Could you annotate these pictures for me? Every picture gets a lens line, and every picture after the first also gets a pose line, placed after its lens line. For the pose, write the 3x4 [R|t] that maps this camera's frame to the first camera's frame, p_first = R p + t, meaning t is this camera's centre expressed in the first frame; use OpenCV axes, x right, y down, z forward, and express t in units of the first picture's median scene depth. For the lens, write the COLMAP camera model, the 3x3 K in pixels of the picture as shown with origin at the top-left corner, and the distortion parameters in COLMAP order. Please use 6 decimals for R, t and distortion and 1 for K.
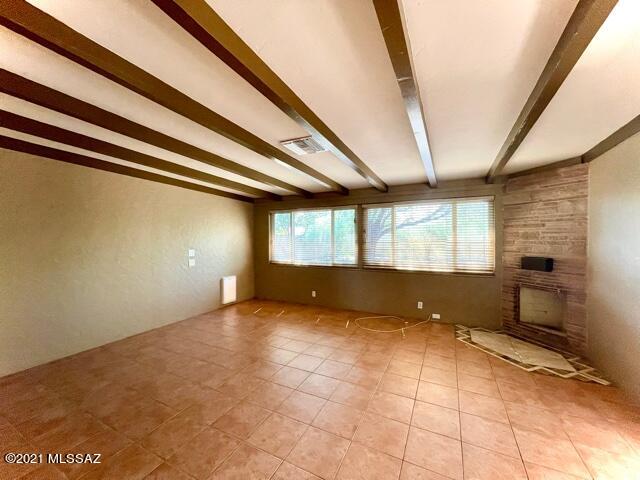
lens RADIAL K [[257.5, 0, 328.1], [0, 257.5, 247.1], [0, 0, 1]] dist [-0.003909, 0.000631]
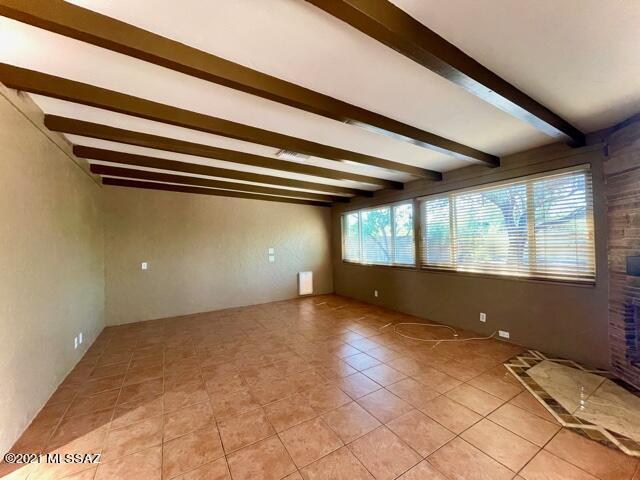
lens RADIAL K [[257.5, 0, 314.5], [0, 257.5, 250.6], [0, 0, 1]] dist [-0.003909, 0.000631]
pose [[0.842161, 0.001123, -0.539224, 0.355201], [0.001038, 0.999993, 0.003704, 0.017827], [0.539225, -0.003679, 0.842154, 0.060367]]
